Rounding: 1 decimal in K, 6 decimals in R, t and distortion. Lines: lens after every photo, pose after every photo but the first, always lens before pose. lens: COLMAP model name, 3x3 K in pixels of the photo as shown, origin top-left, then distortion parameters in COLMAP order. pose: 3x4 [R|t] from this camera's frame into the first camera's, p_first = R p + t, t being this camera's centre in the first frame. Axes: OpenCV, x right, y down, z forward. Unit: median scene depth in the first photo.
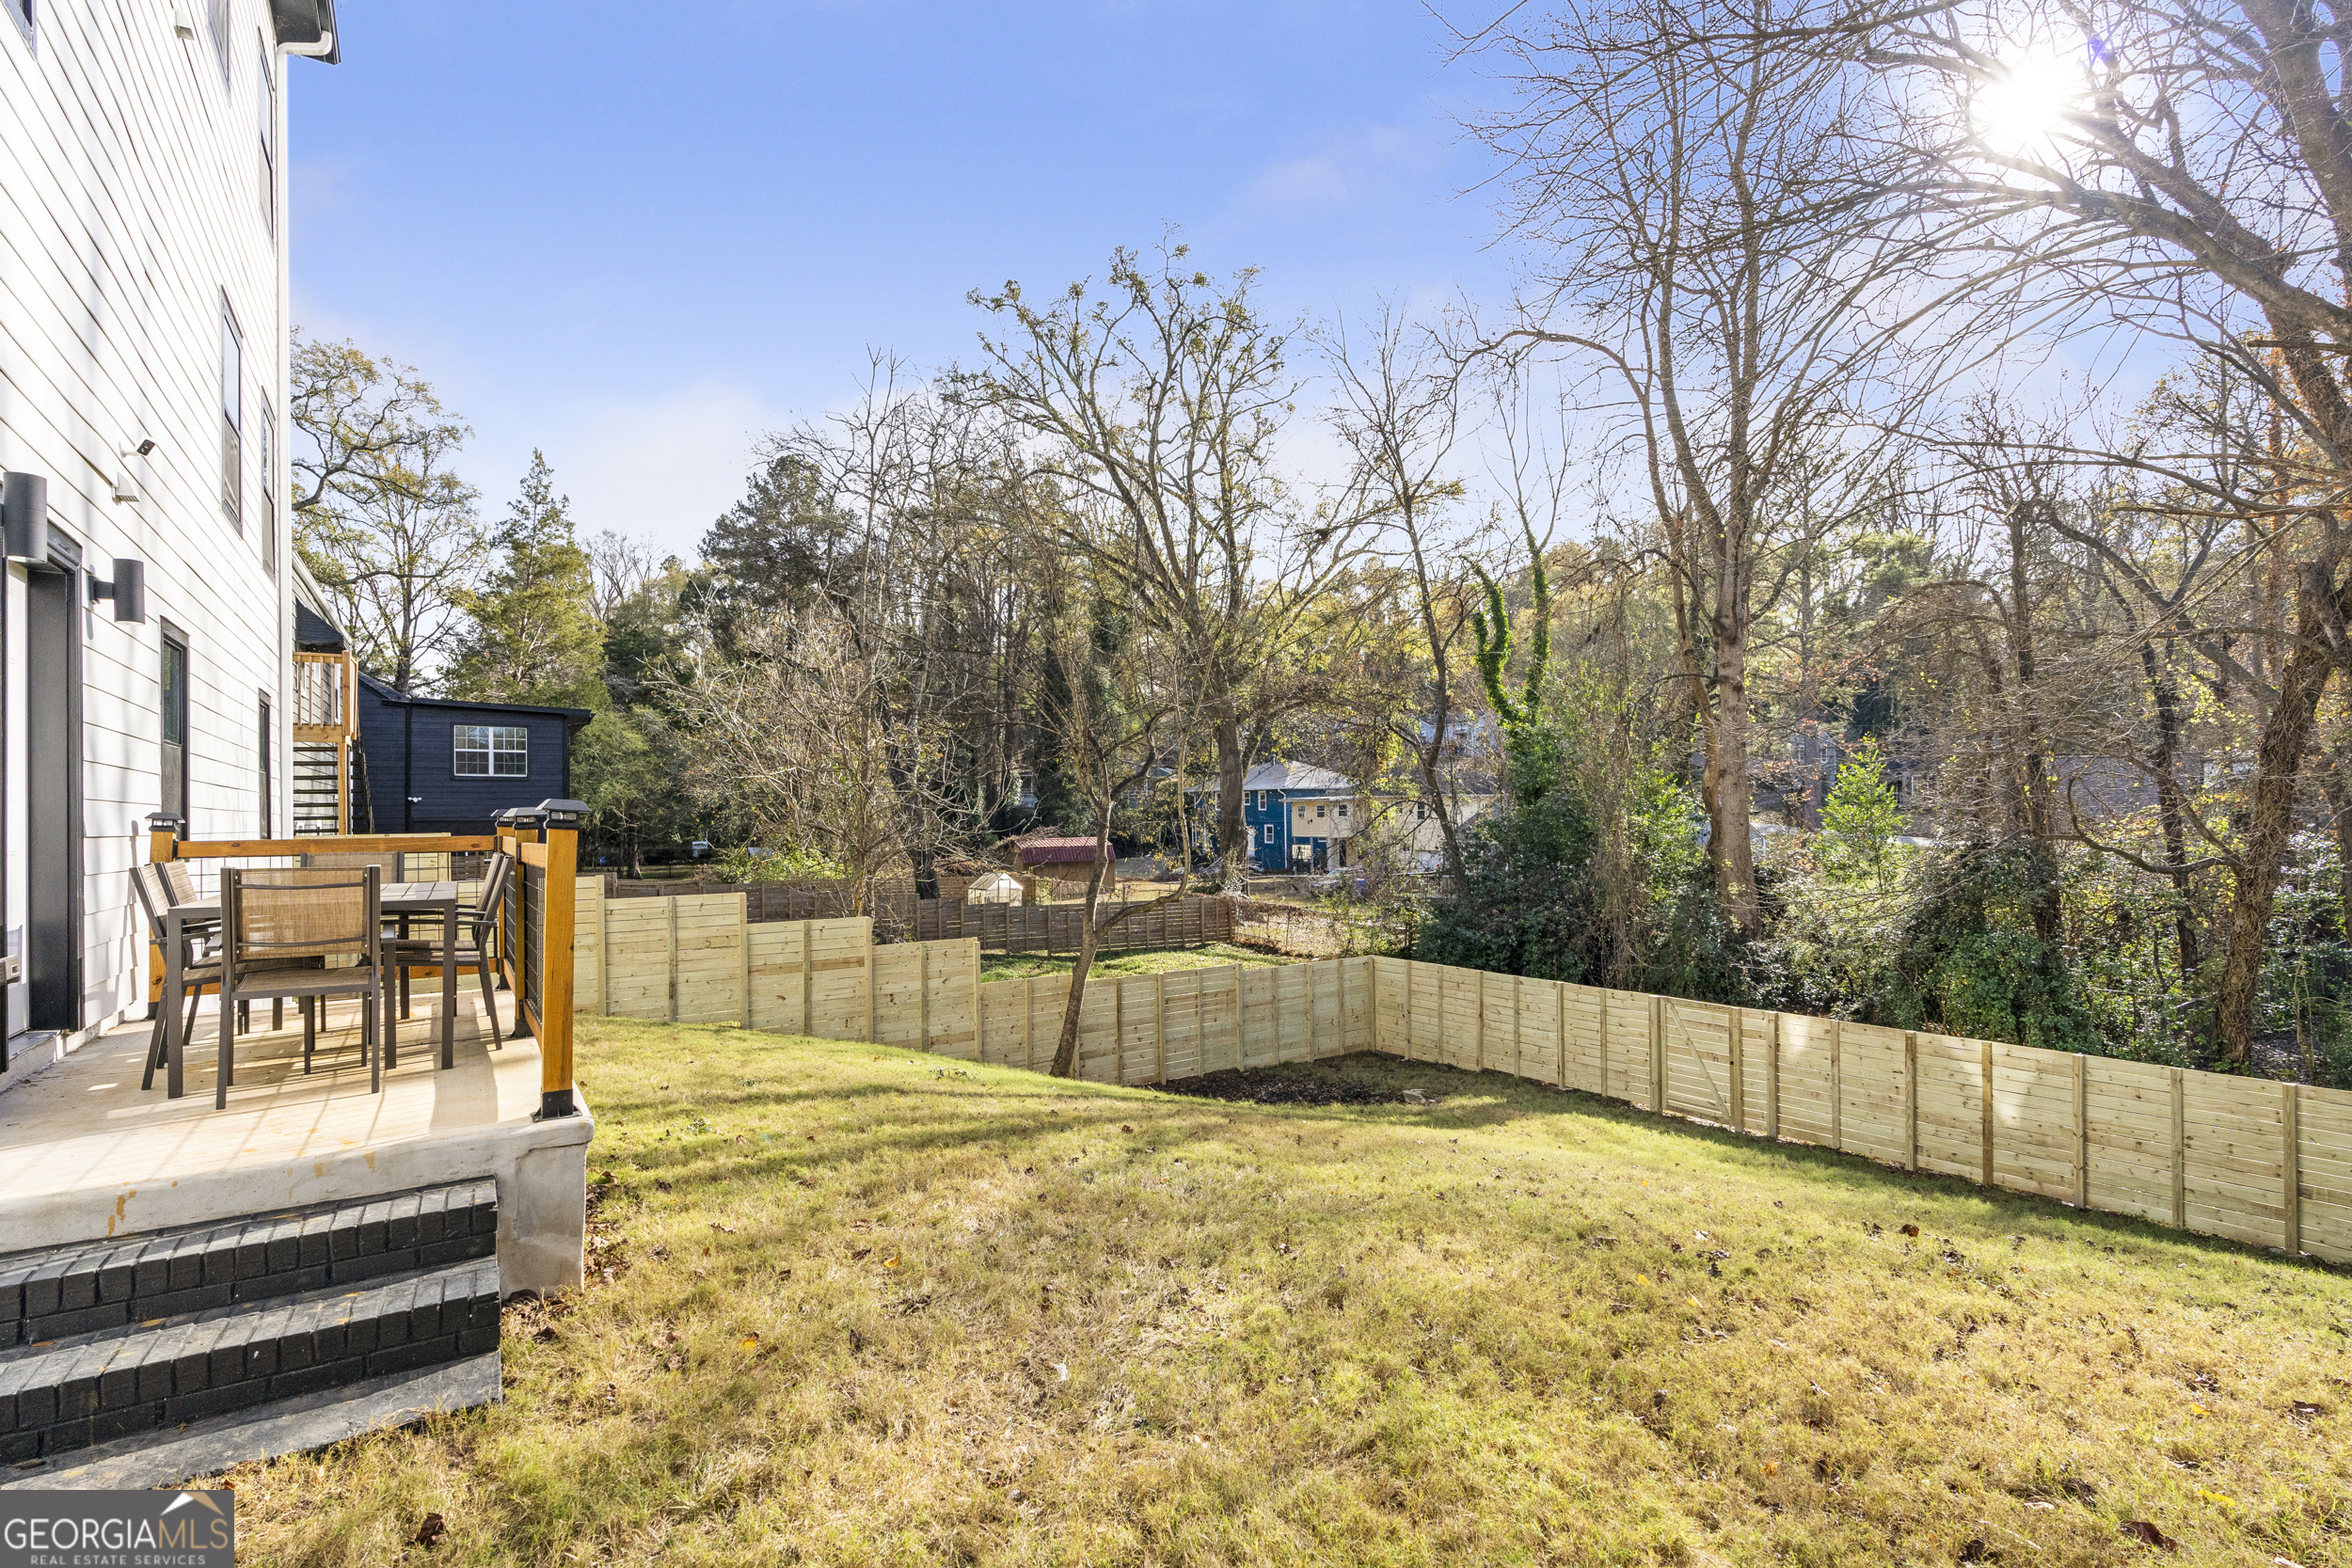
lens RADIAL K [[1088.7, 0, 1186.5], [0, 1088.7, 792.4], [0, 0, 1]] dist [0.001452, 0.001098]
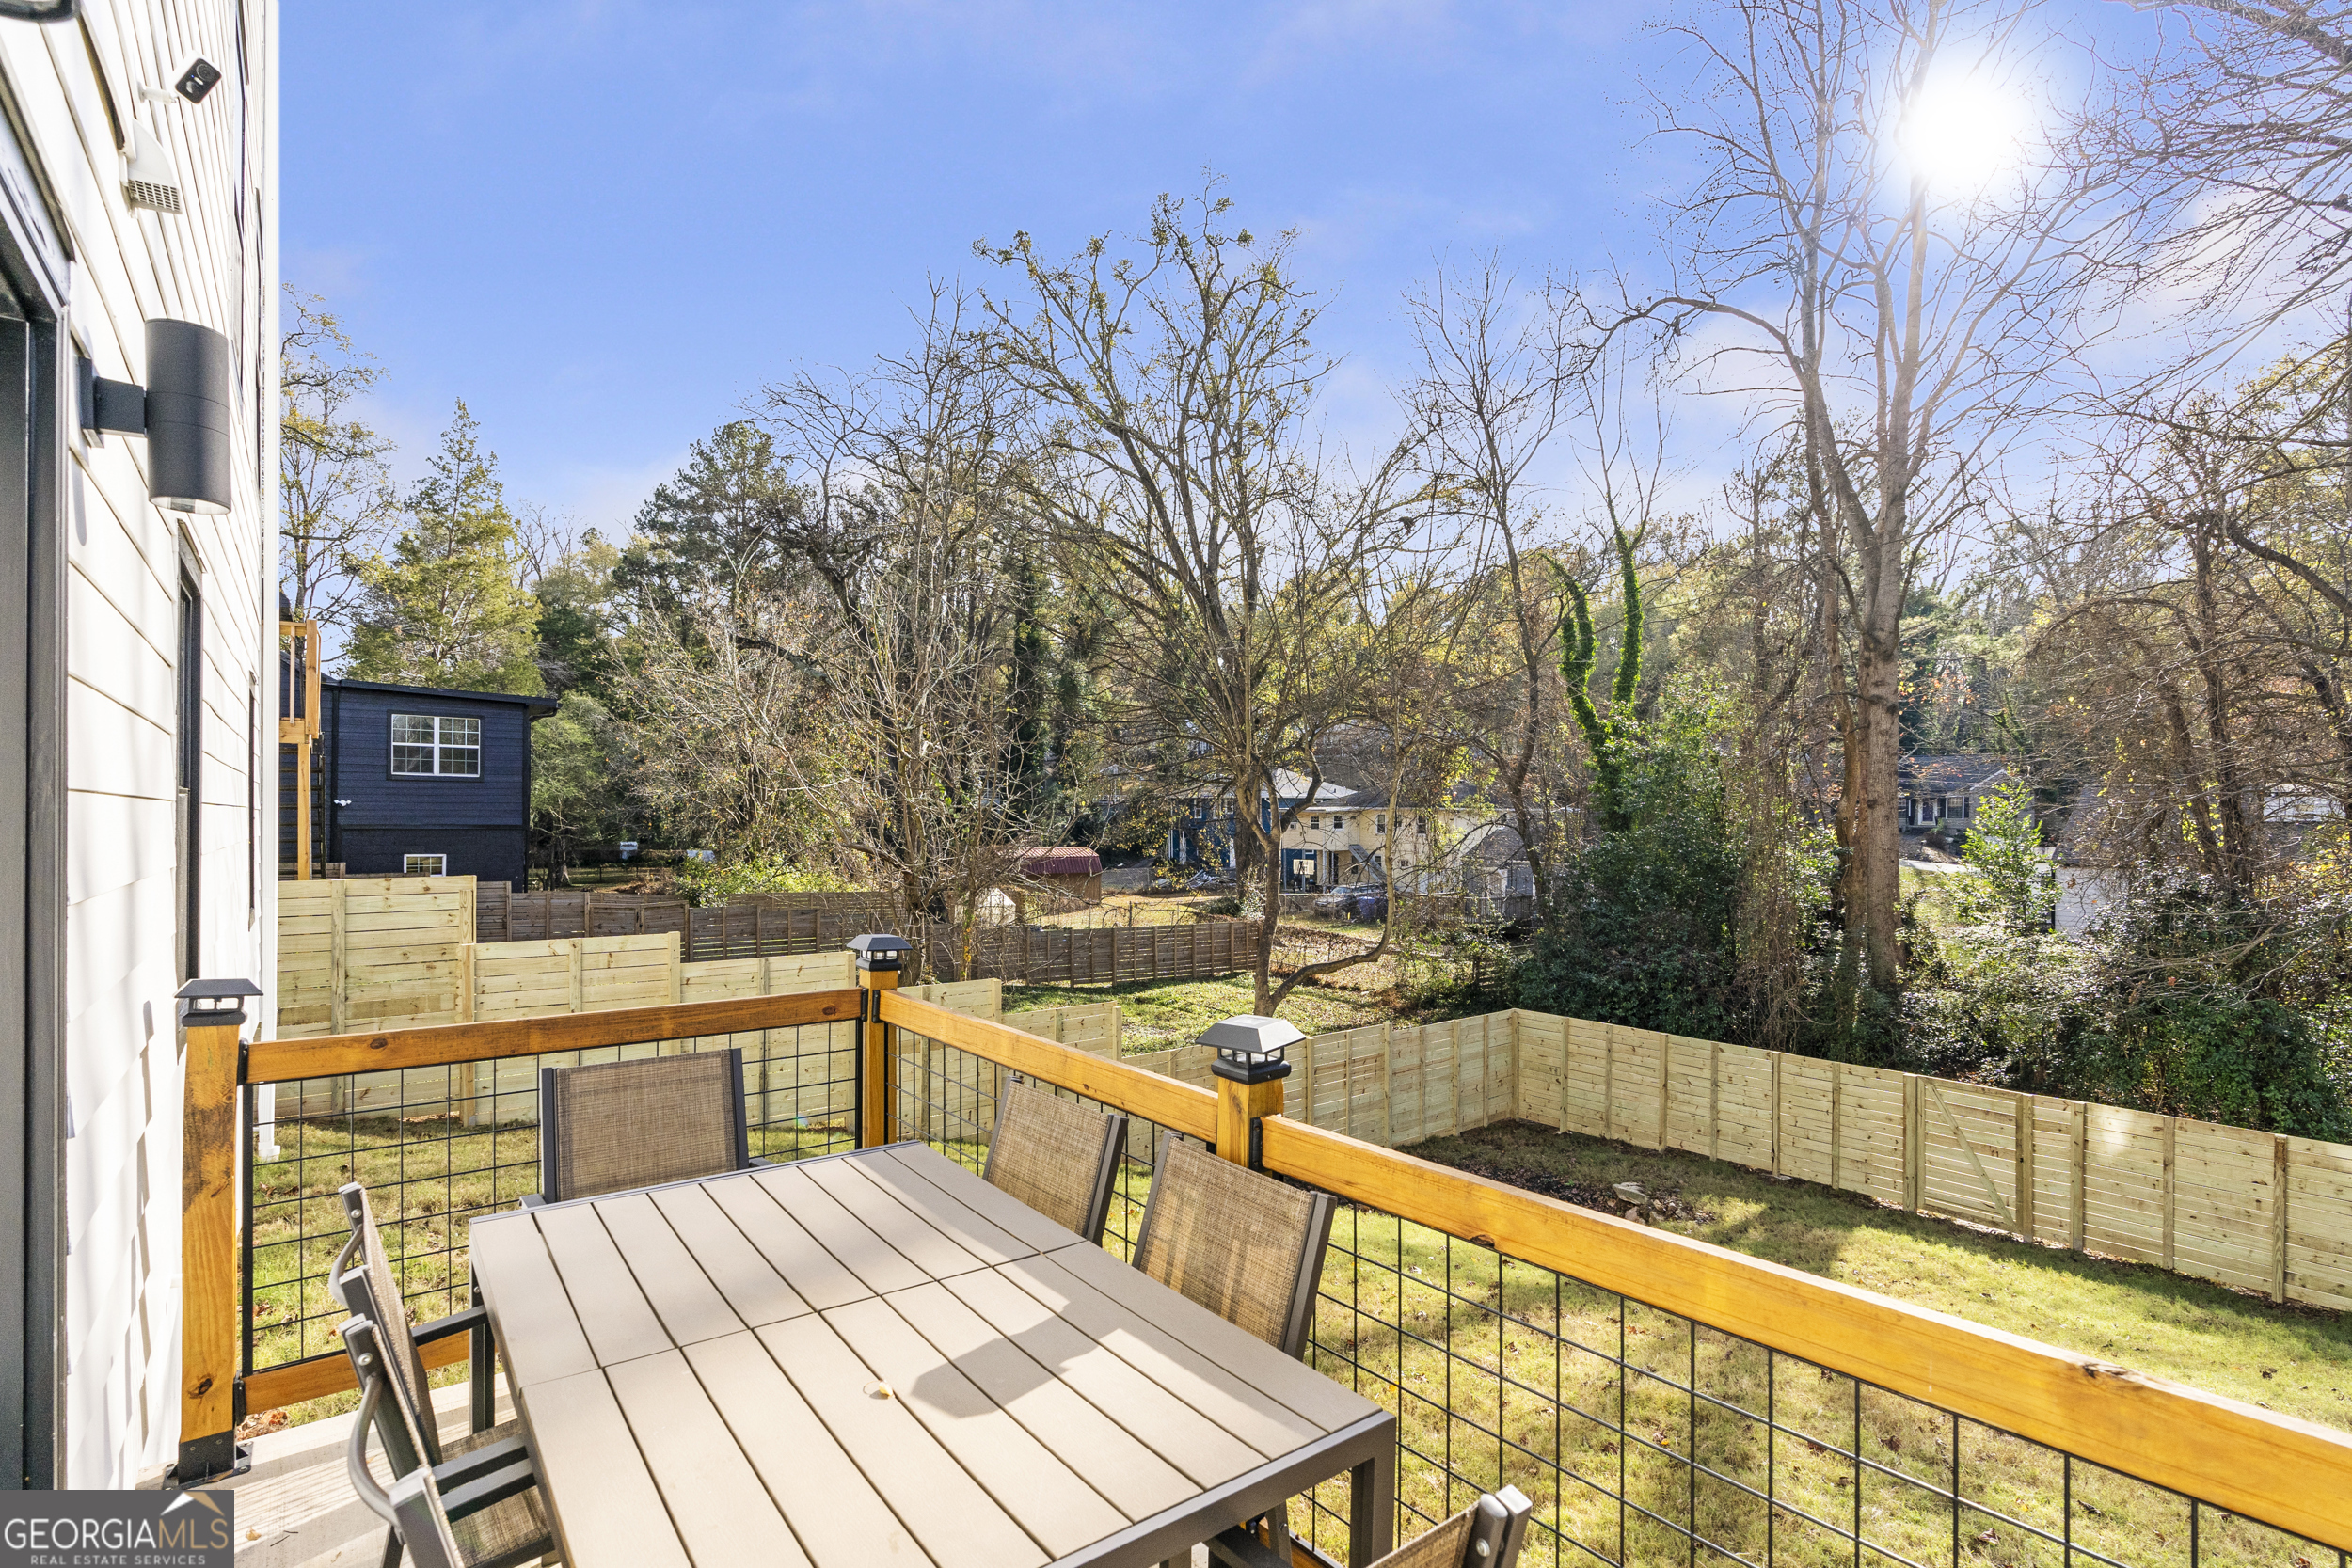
lens RADIAL K [[1088.7, 0, 1164.6], [0, 1088.7, 804.6], [0, 0, 1]] dist [0.001452, 0.001098]
pose [[0.997430, 0.019800, 0.068861, -0.105800], [-0.020661, 0.999717, 0.011821, -0.010774], [-0.068607, -0.013213, 0.997556, 0.097686]]
